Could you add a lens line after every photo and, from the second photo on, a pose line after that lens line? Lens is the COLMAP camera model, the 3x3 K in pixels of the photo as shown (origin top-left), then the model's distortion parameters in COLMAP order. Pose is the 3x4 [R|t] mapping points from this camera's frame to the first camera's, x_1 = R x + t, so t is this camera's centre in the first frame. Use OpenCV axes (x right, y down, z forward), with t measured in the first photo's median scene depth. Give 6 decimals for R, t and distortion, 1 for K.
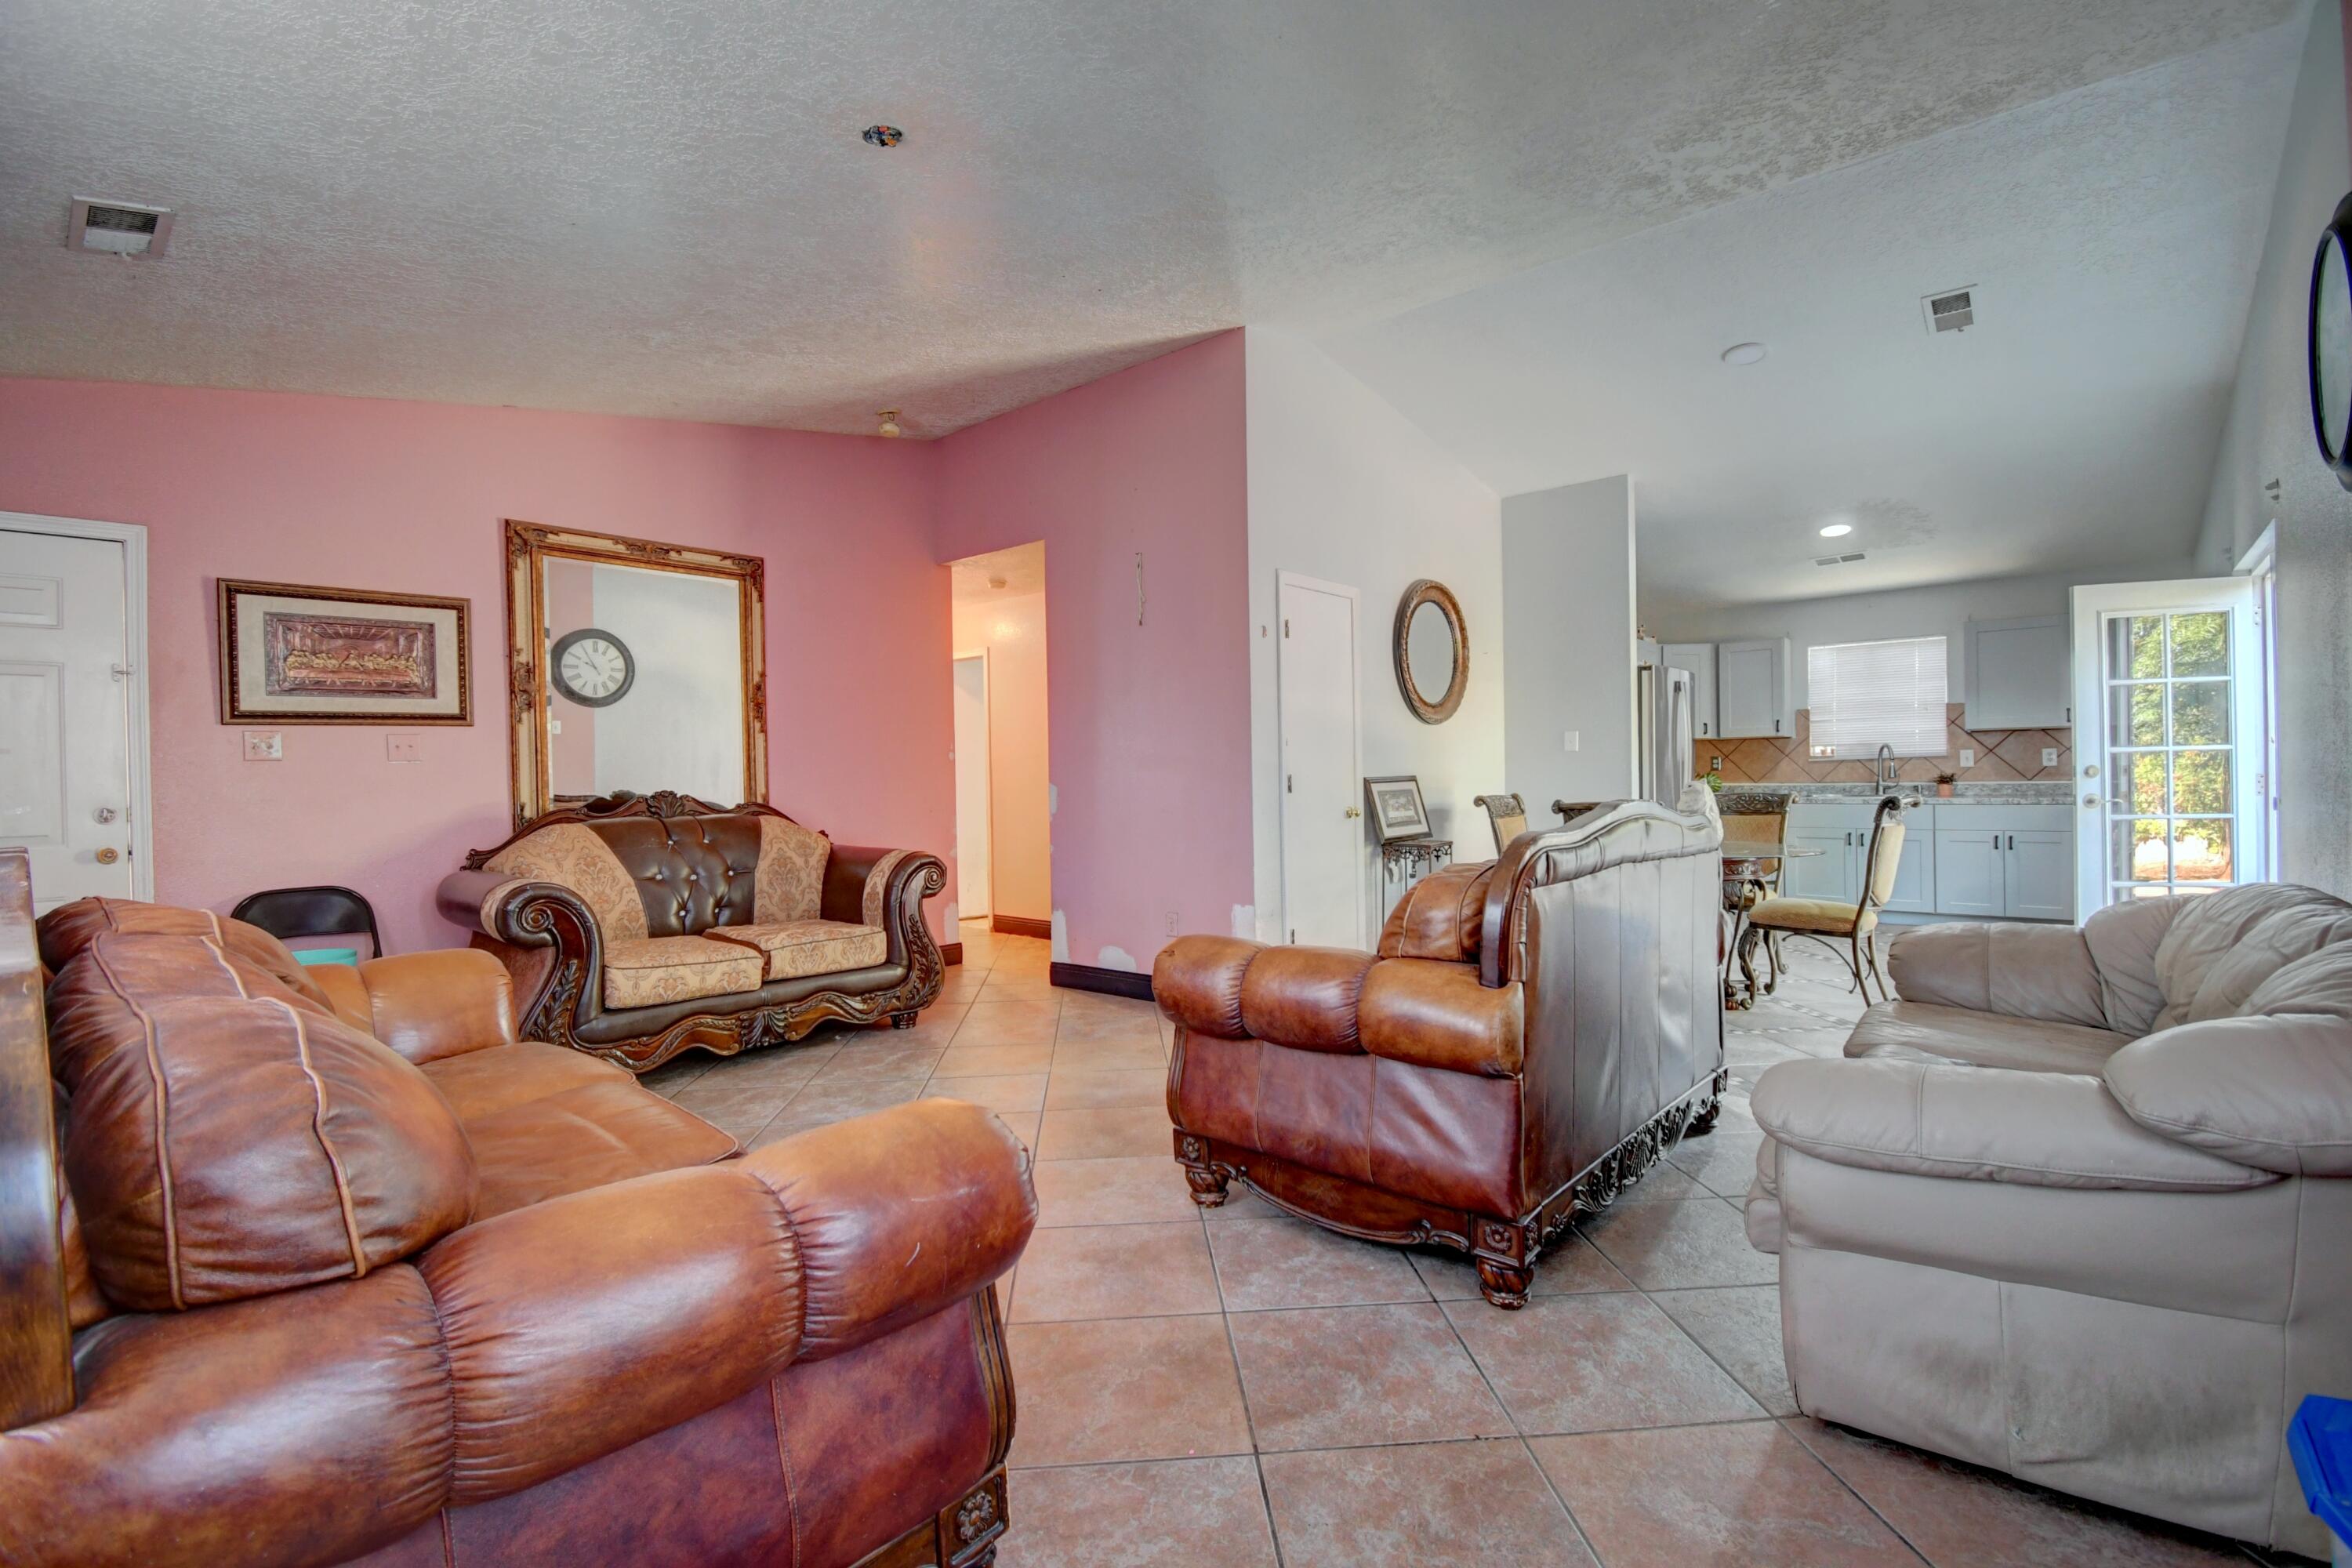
lens RADIAL K [[1053.0, 0, 1168.9], [0, 1053.0, 785.8], [0, 0, 1]] dist [-0.002525, -0.001499]
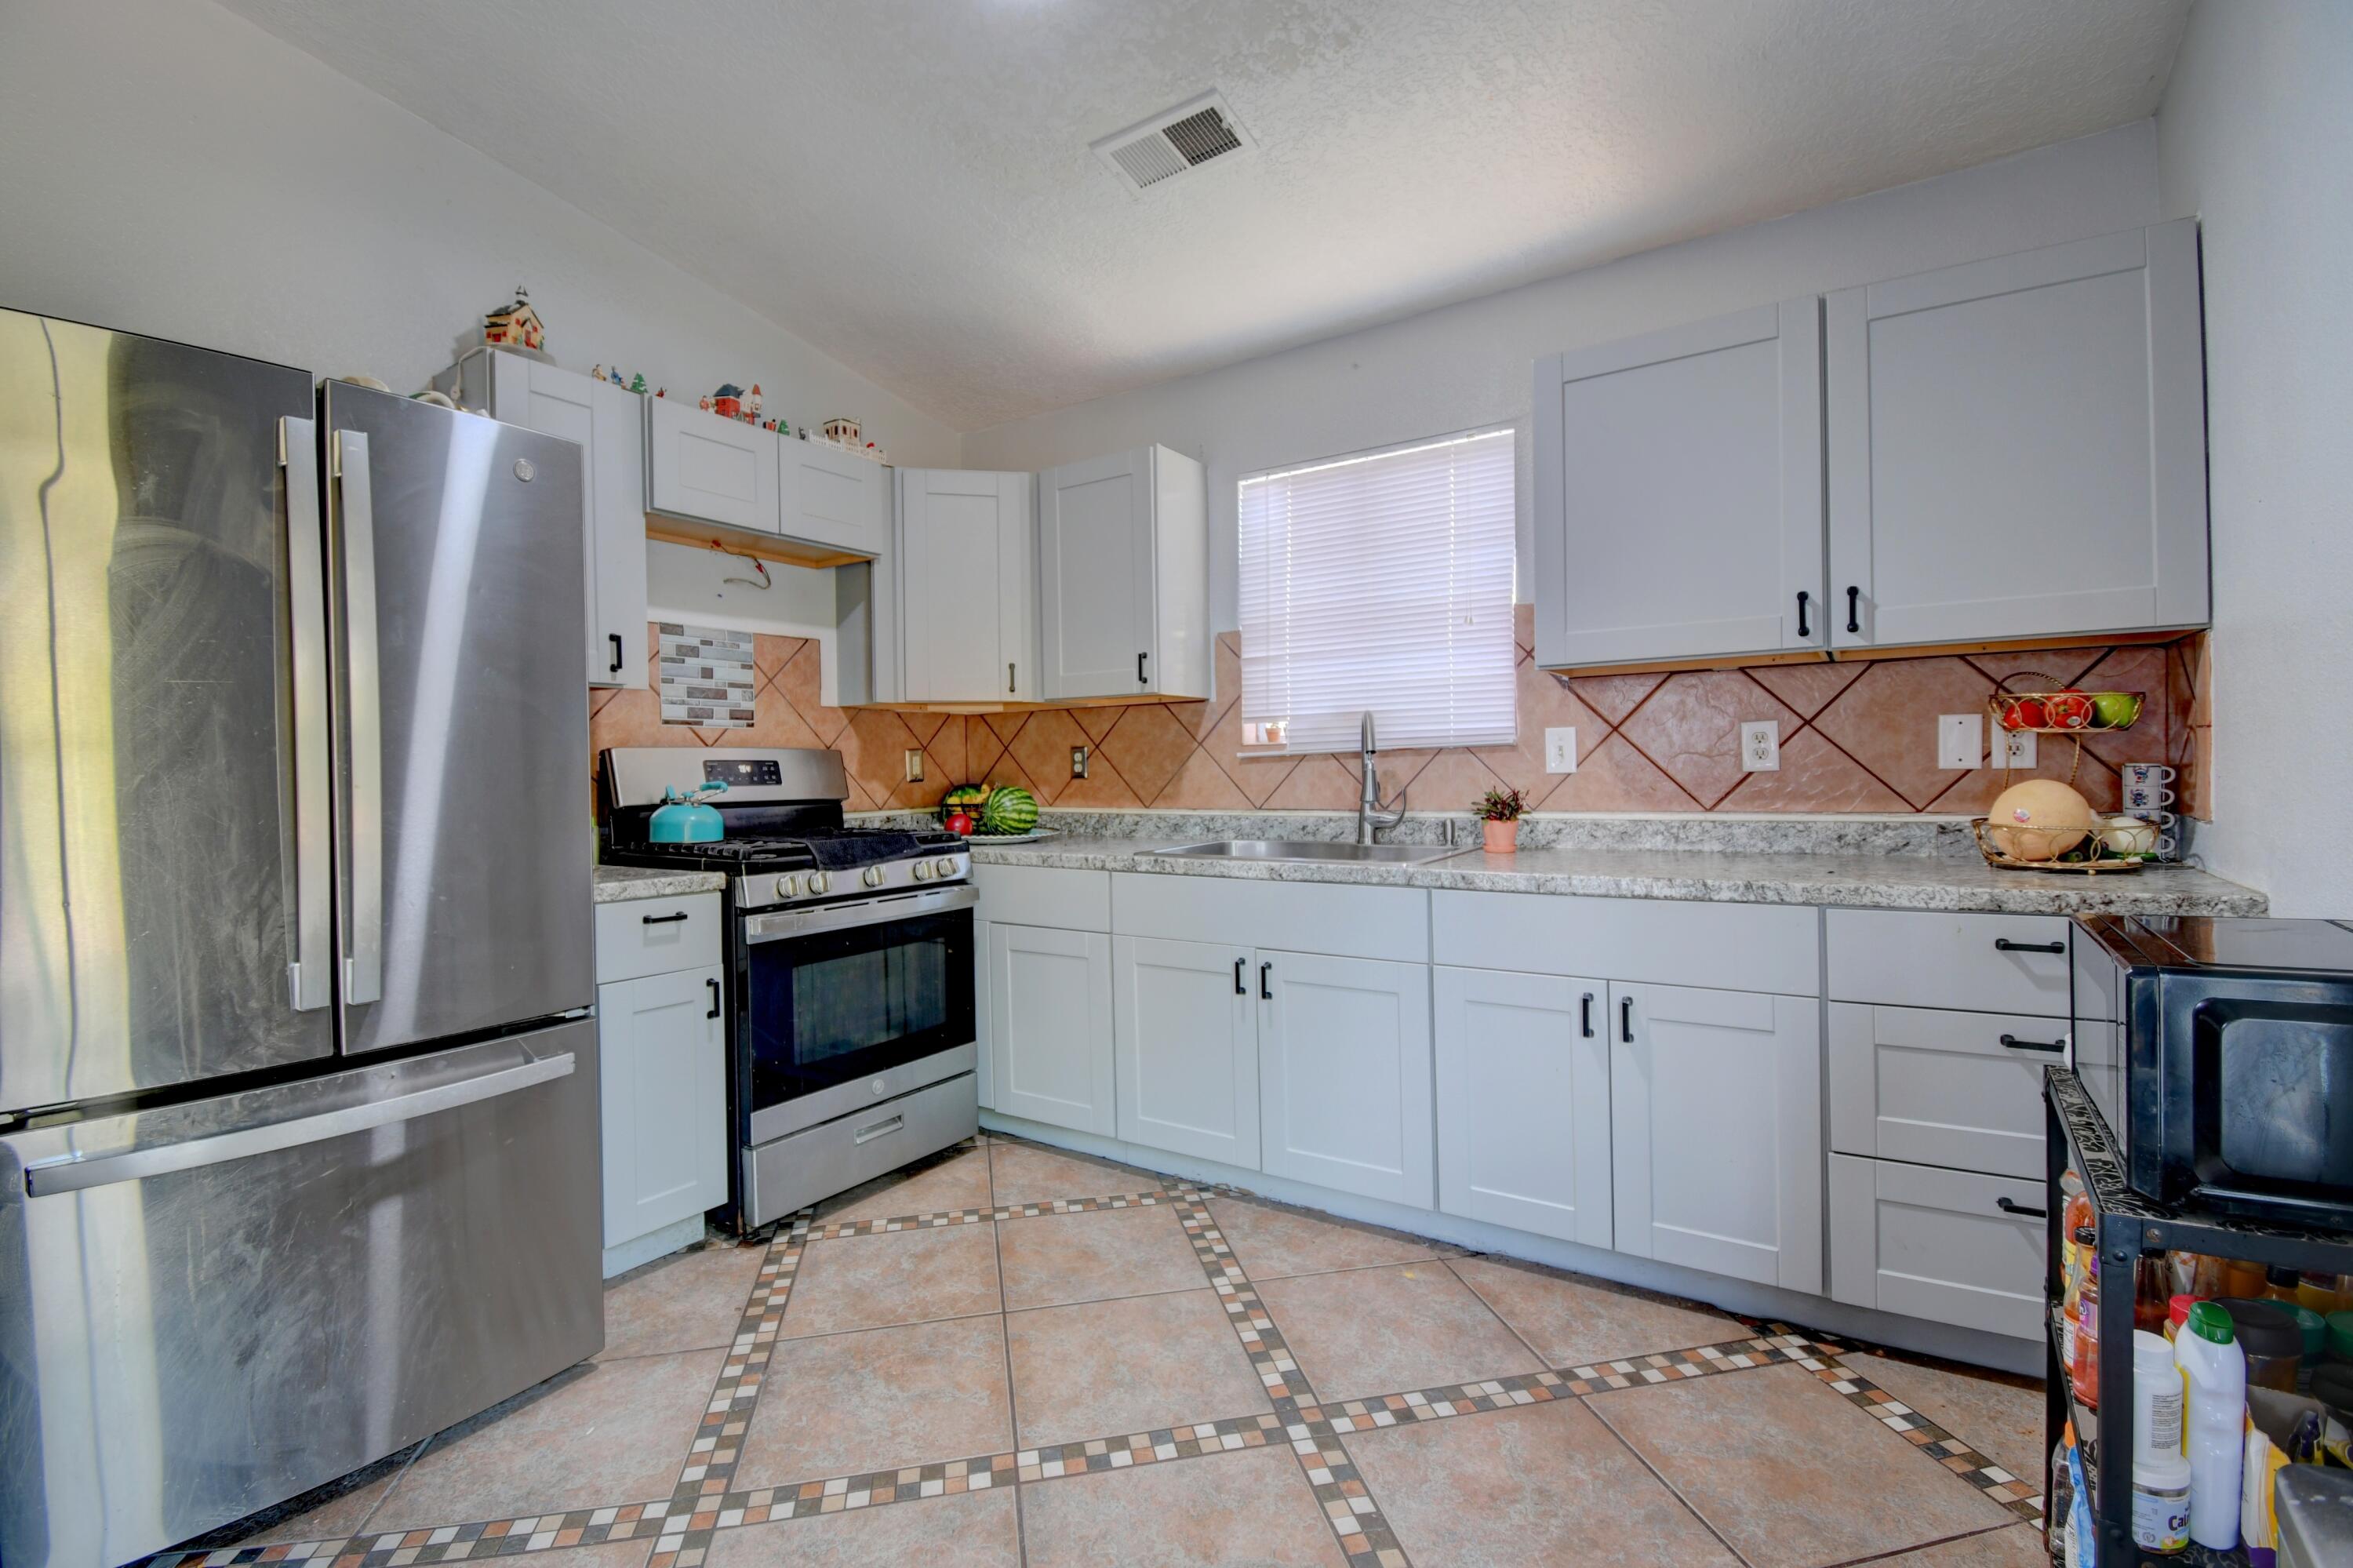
lens RADIAL K [[1053.5, 0, 1168.1], [0, 1053.5, 775.4], [0, 0, 1]] dist [-0.002525, -0.001499]
pose [[0.992479, 0.002081, 0.122397, 0.558973], [-0.001091, 0.999966, -0.008154, -0.013722], [-0.122409, 0.007959, 0.992448, 0.628990]]
